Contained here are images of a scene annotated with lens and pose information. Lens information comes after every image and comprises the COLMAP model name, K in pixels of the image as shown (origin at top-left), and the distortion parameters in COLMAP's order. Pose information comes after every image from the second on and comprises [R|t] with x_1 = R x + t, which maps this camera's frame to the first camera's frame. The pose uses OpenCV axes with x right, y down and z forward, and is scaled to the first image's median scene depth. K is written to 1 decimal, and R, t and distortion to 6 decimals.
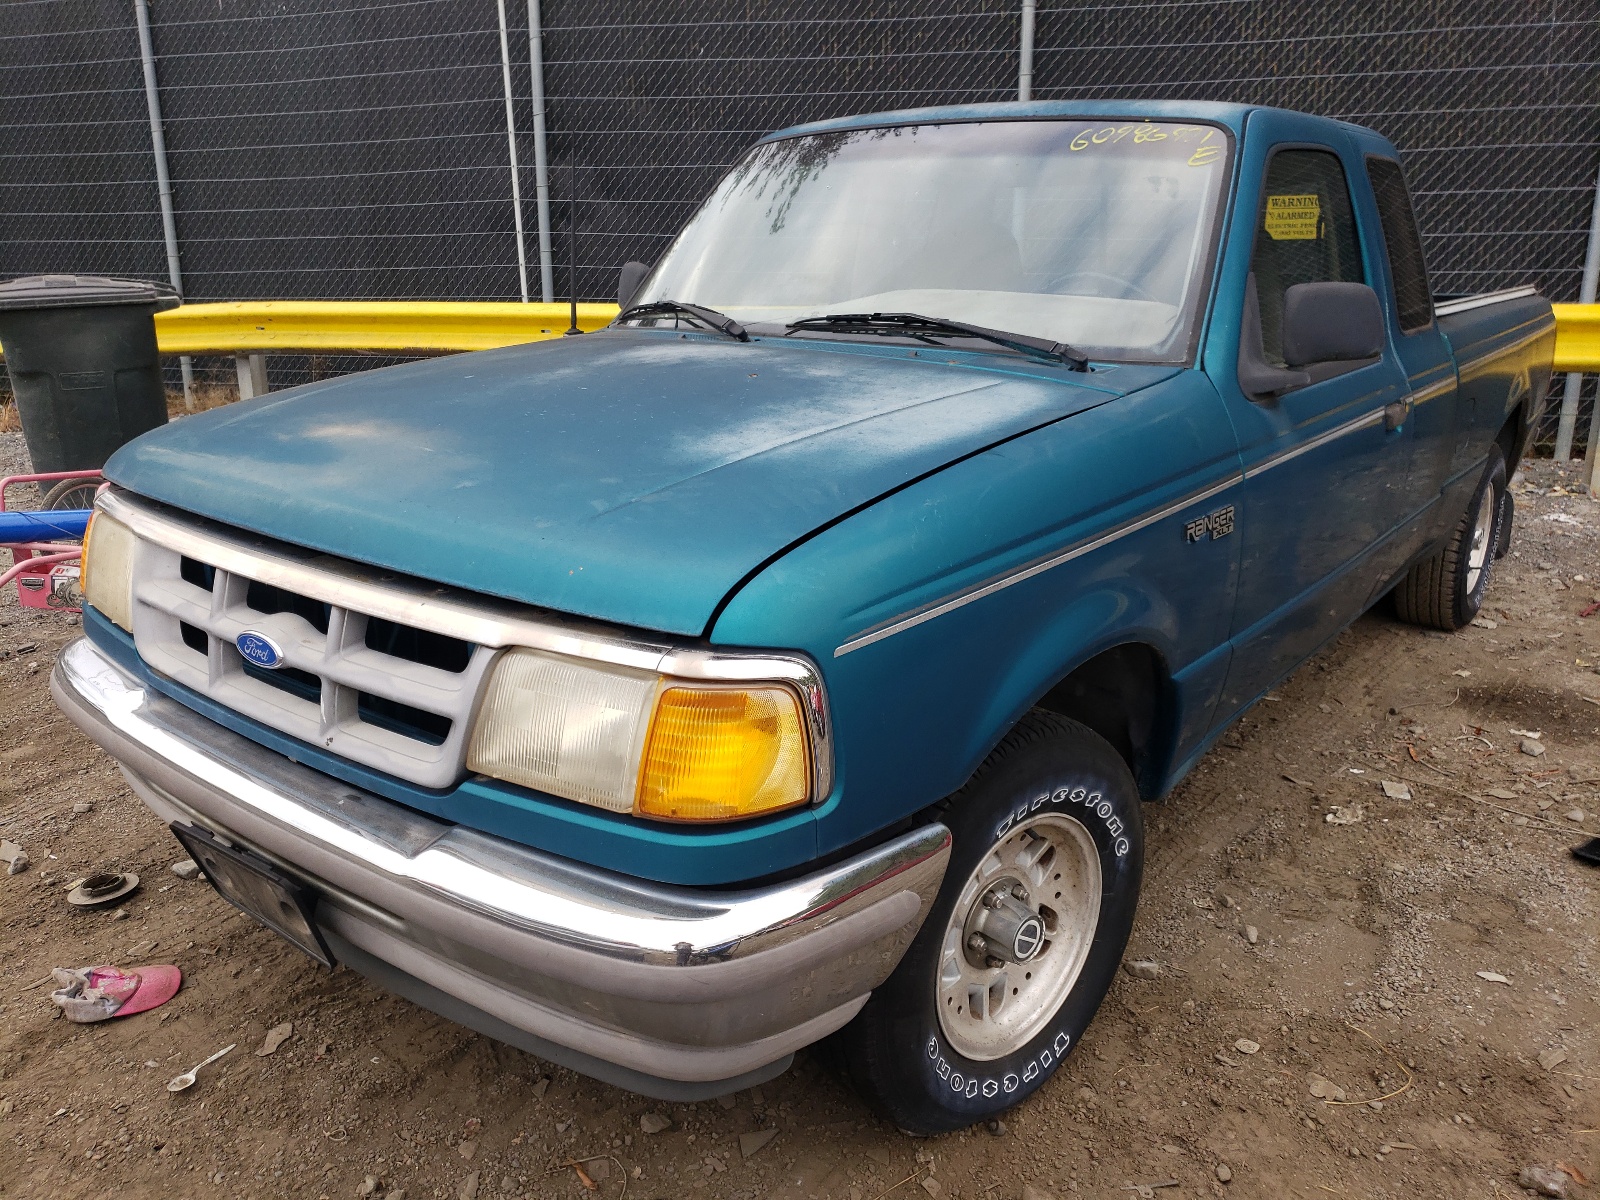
lens RADIAL K [[1225.3, 0, 789.1], [0, 1225.3, 573.2], [0, 0, 1]] dist [-0.001410, 0.007550]
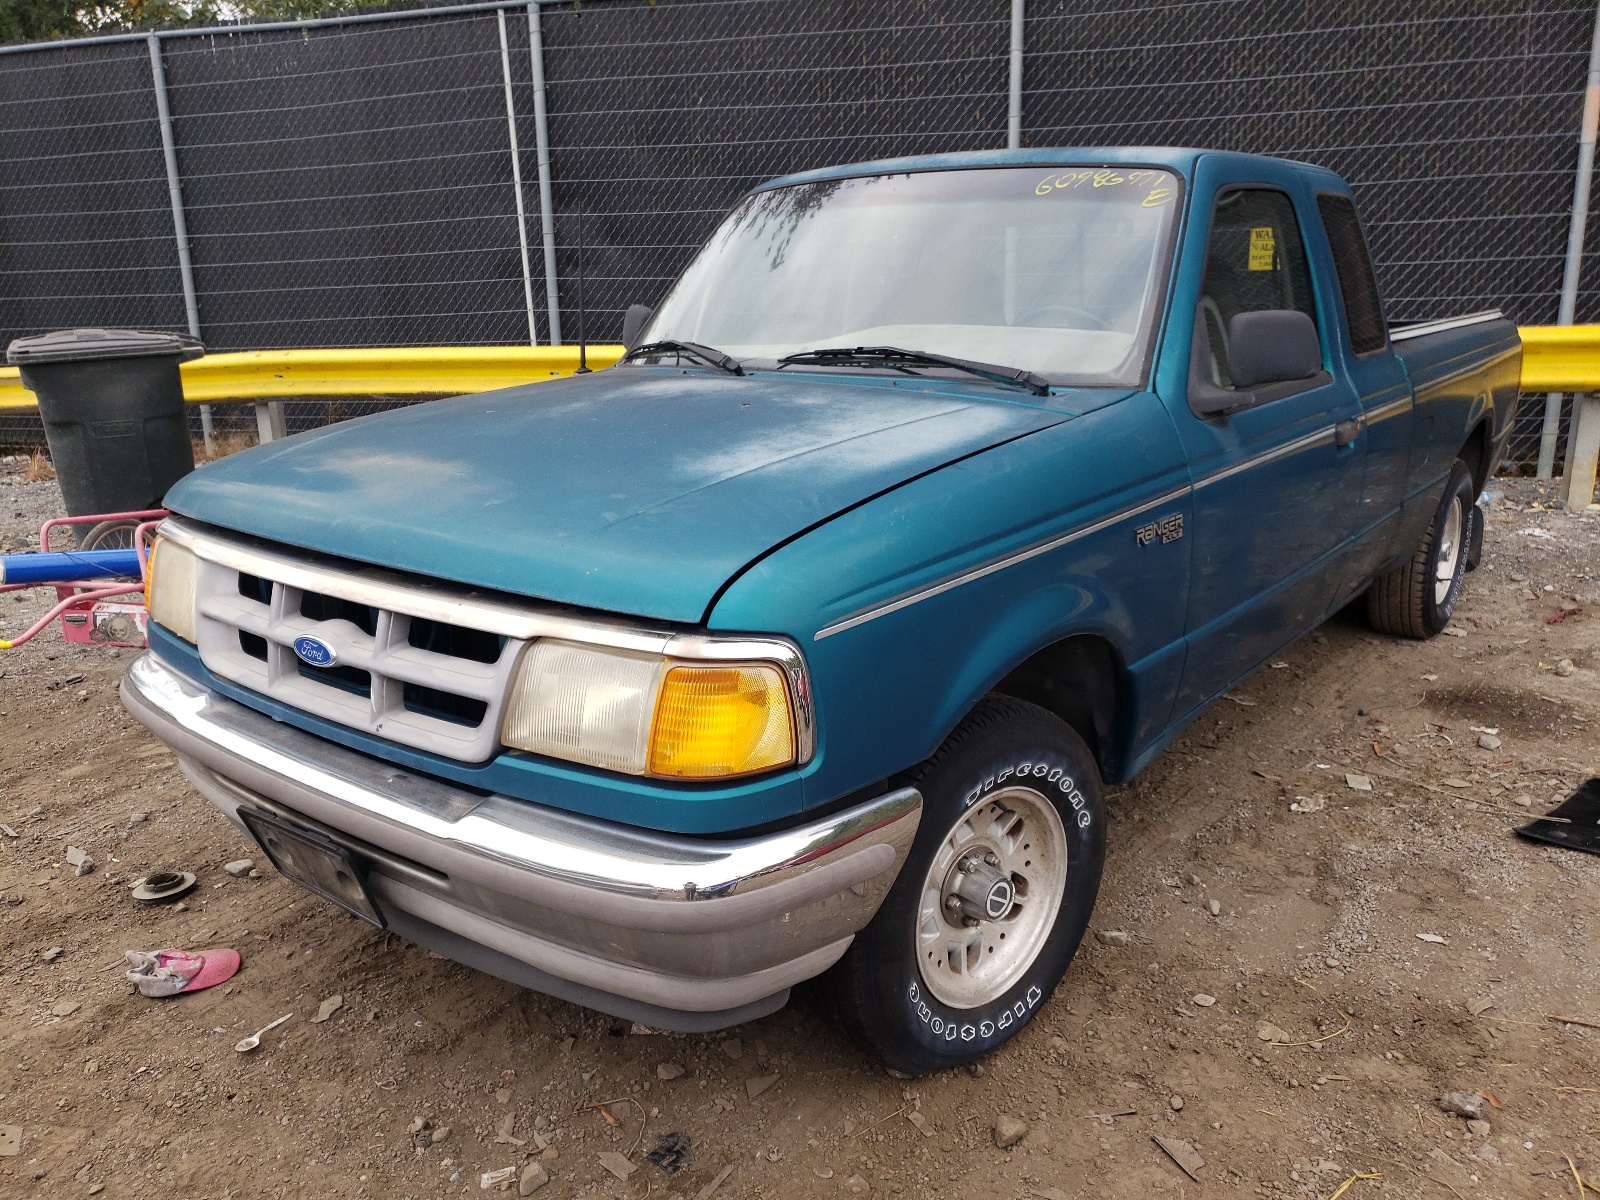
lens RADIAL K [[1239.9, 0, 800.0], [0, 1239.9, 600.0], [0, 0, 1]] dist [0.001876, -0.000310]
pose [[0.999791, -0.020375, -0.001557, 0.016129], [0.020354, 0.999715, -0.012486, 0.028219], [0.001811, 0.012452, 0.999921, -0.113586]]
